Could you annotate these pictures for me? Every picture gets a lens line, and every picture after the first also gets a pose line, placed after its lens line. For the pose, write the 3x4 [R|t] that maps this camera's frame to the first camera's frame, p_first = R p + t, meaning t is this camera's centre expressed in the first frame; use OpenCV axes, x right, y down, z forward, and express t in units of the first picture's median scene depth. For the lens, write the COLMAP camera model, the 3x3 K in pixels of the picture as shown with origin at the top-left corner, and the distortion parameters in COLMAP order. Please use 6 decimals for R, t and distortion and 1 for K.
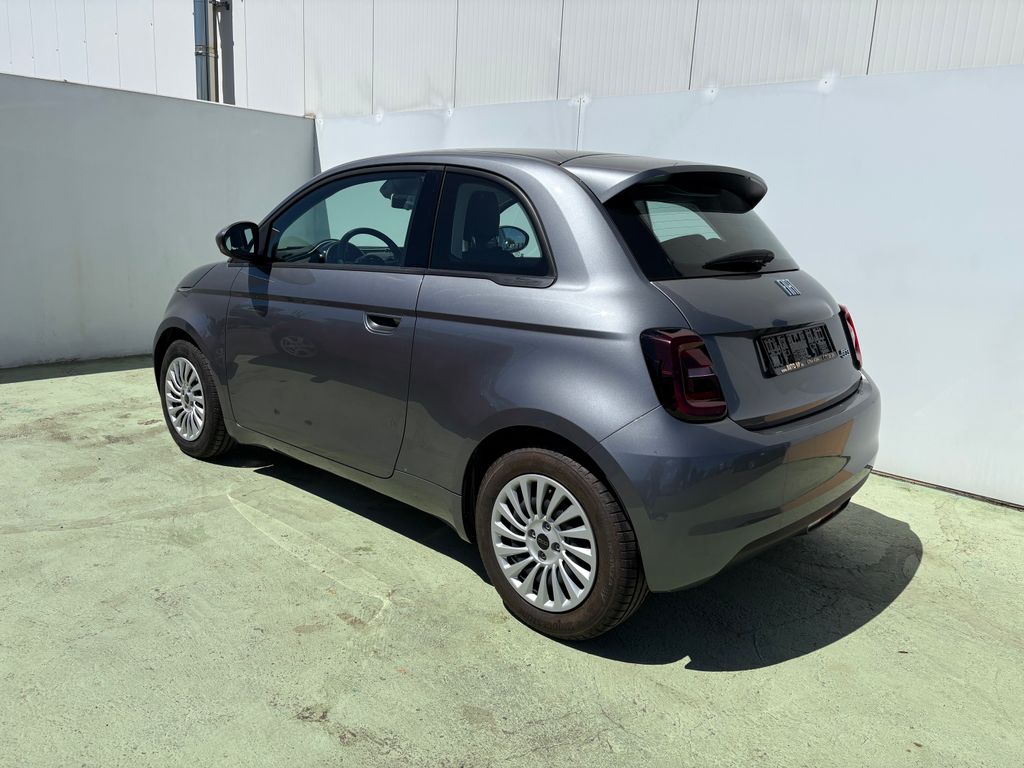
lens RADIAL K [[786.6, 0, 505.8], [0, 786.6, 382.4], [0, 0, 1]] dist [0.046318, -0.041497]
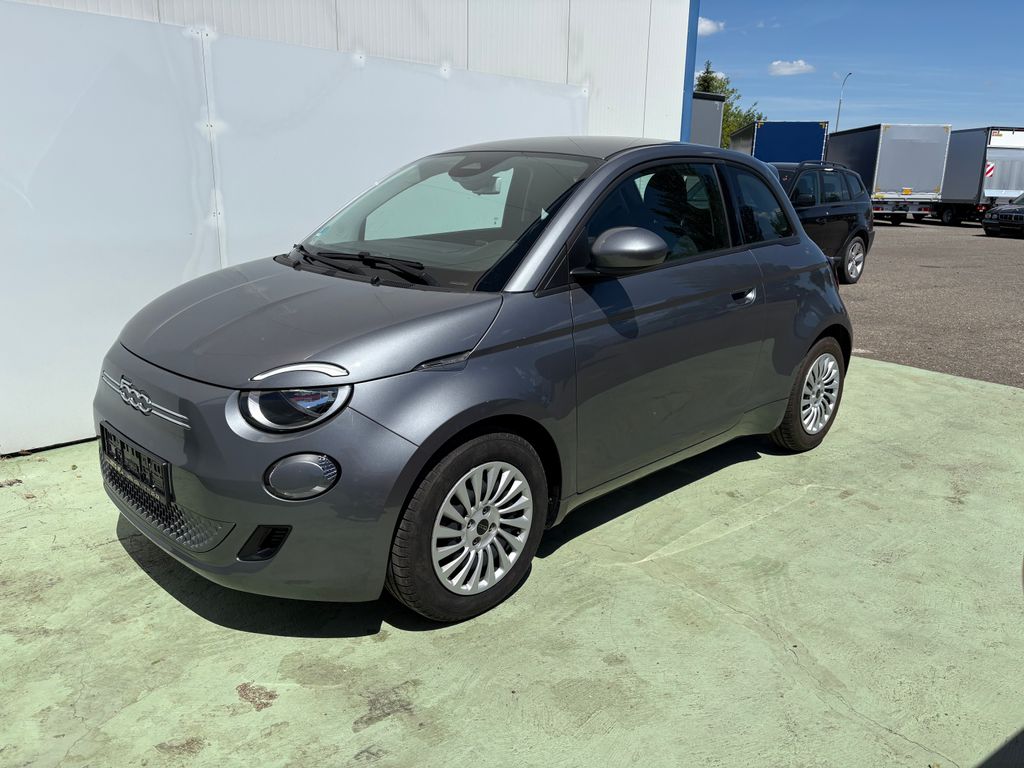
lens RADIAL K [[786.6, 0, 508.9], [0, 786.6, 382.4], [0, 0, 1]] dist [0.046318, -0.041497]
pose [[0.035923, -0.293391, 0.955317, -1.027078], [0.192936, 0.939986, 0.281428, -0.273776], [-0.980554, 0.174205, 0.090373, 0.970795]]
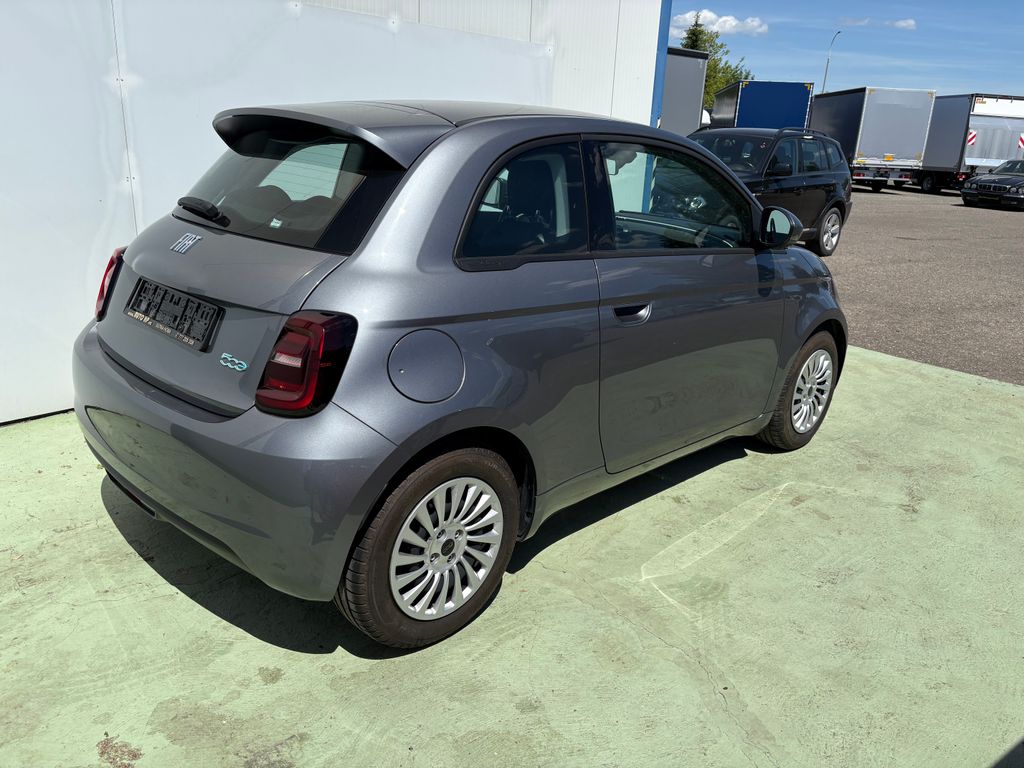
lens RADIAL K [[786.6, 0, 517.5], [0, 786.6, 389.5], [0, 0, 1]] dist [0.046318, -0.041497]
pose [[0.007788, -0.354082, 0.935182, -0.945094], [0.164566, 0.922913, 0.348067, -0.286519], [-0.986335, 0.151188, 0.065458, 0.919780]]
